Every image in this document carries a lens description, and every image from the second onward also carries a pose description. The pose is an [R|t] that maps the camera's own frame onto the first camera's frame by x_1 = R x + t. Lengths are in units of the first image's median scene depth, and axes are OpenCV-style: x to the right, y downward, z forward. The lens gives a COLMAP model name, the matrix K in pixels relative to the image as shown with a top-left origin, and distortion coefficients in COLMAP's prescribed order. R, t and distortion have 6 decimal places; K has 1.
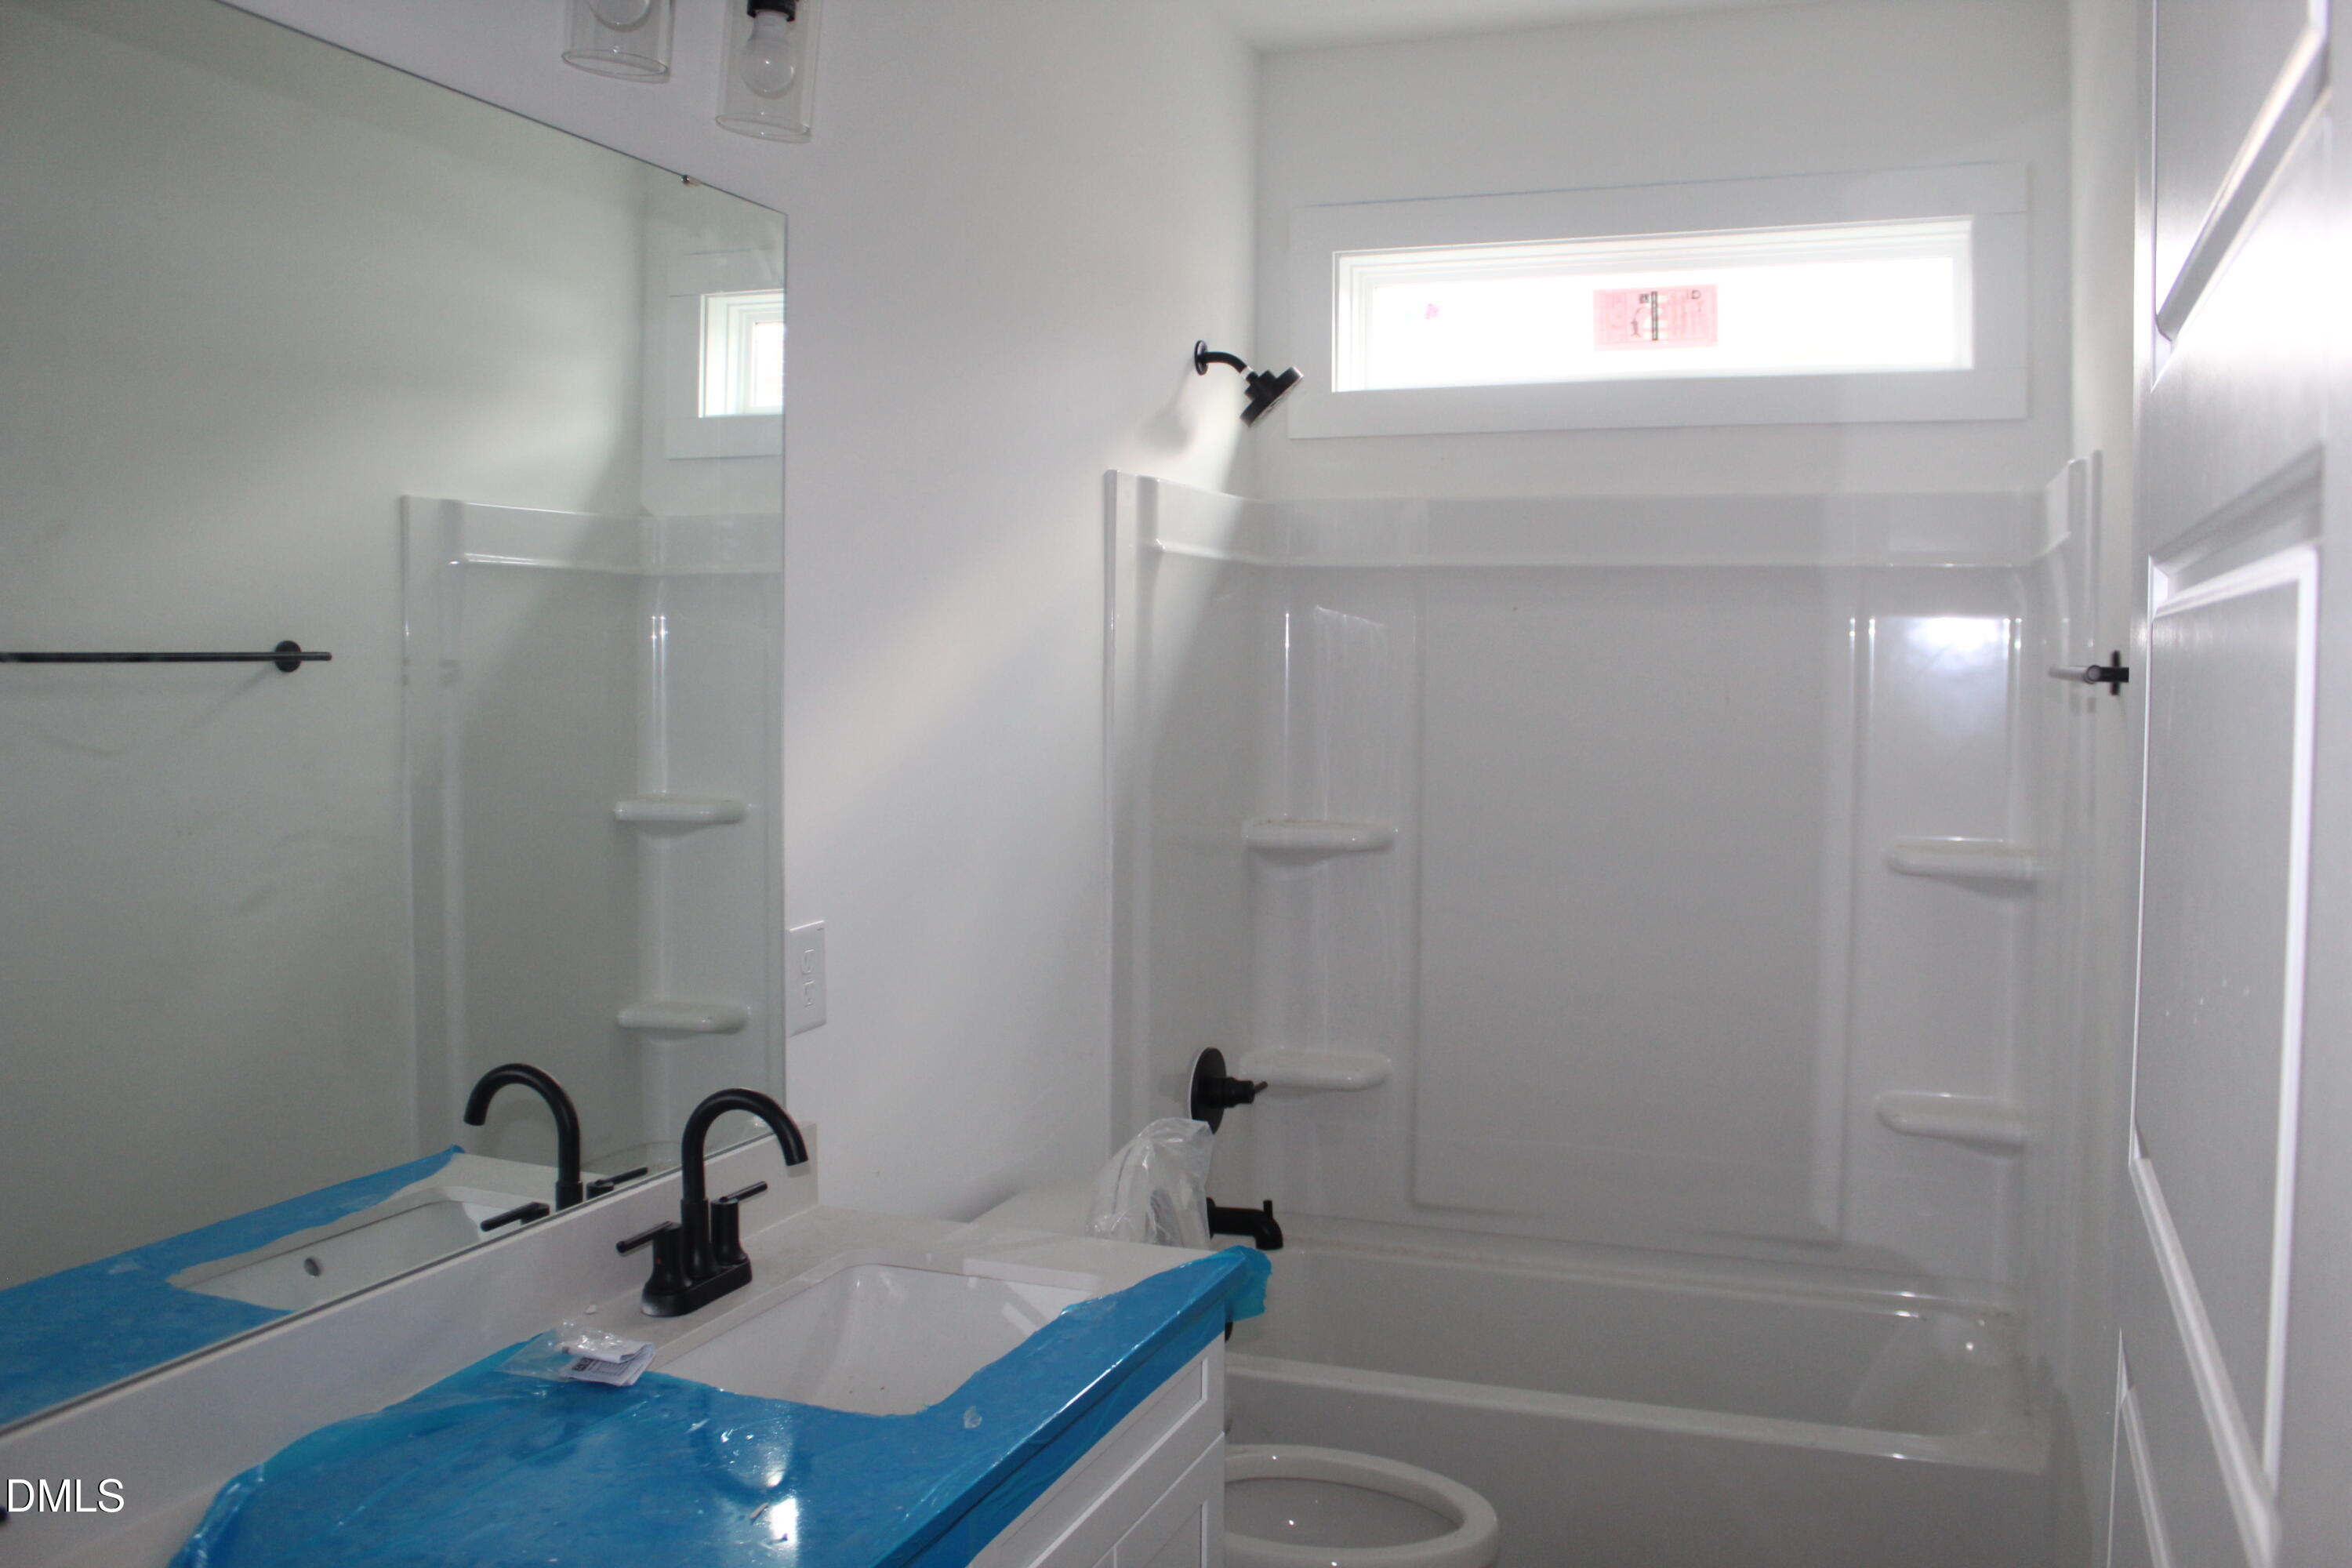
lens RADIAL K [[1996.5, 0, 1220.3], [0, 1996.5, 772.2], [0, 0, 1]] dist [-0.169115, 0.158909]
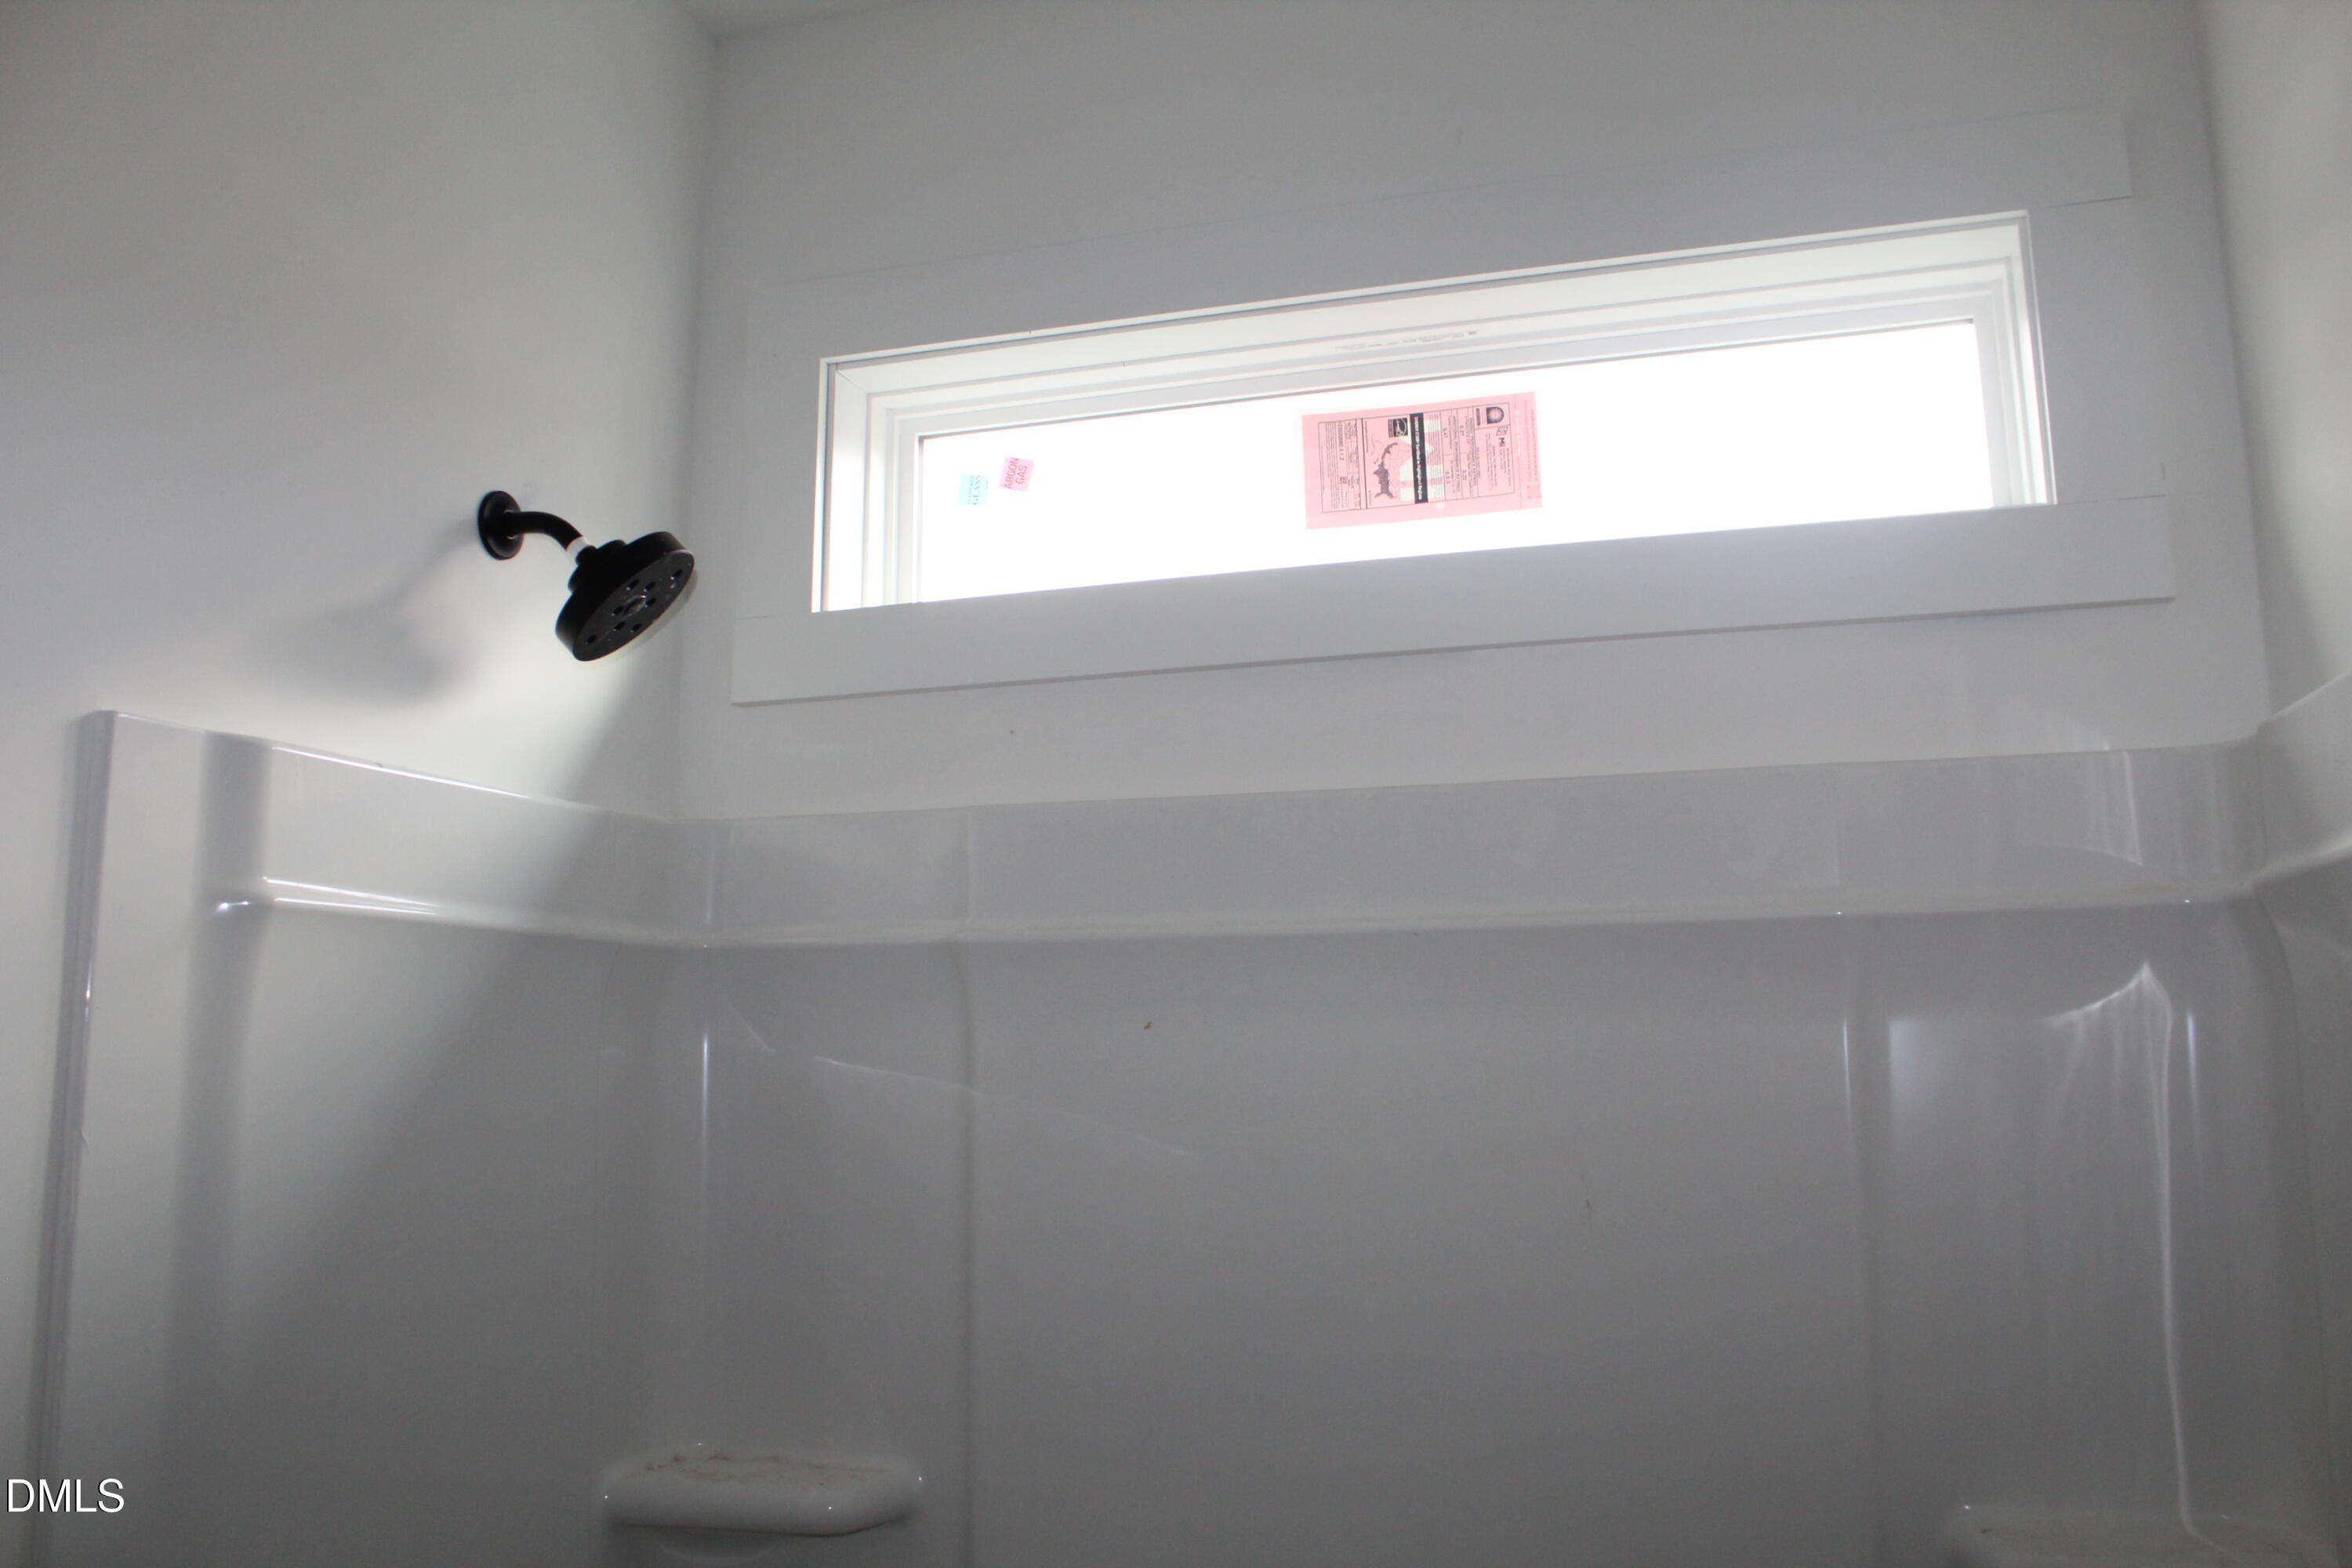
lens RADIAL K [[1996.5, 0, 1220.3], [0, 1996.5, 772.2], [0, 0, 1]] dist [-0.169115, 0.158909]
pose [[0.997879, -0.007936, 0.064603, 0.132910], [0.020581, 0.980085, -0.197507, -0.045487], [-0.061749, 0.198418, 0.978170, 0.500059]]
